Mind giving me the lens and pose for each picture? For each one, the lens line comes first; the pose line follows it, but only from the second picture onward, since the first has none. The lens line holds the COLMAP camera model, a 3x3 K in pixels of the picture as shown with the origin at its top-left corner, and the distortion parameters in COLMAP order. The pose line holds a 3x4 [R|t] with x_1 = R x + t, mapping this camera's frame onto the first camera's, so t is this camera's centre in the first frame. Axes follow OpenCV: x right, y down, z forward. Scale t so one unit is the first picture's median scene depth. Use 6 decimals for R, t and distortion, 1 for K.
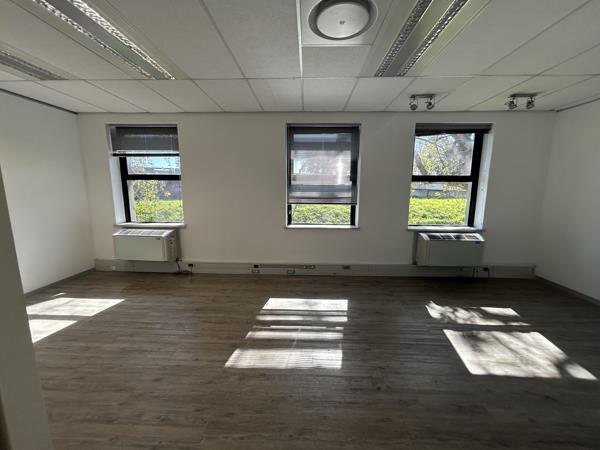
lens RADIAL K [[240.4, 0, 299.6], [0, 240.4, 225.0], [0, 0, 1]] dist [0.002147, 0.000240]
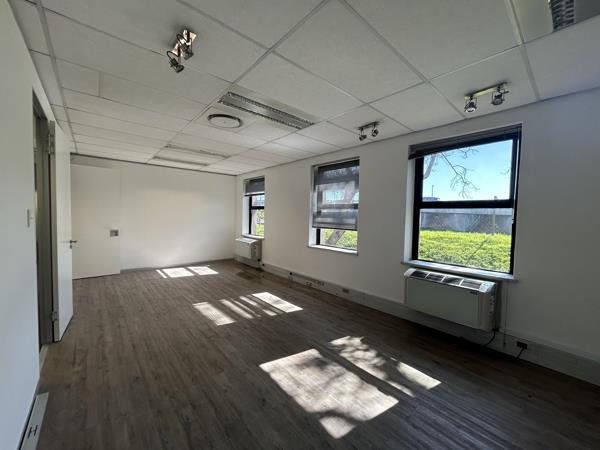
lens RADIAL K [[240.4, 0, 300.3], [0, 240.4, 224.9], [0, 0, 1]] dist [0.002147, 0.000240]
pose [[0.681034, 0.038941, -0.731215, 1.097540], [-0.129697, 0.989211, -0.068115, -0.011555], [0.720674, 0.141225, 0.678737, 0.153674]]
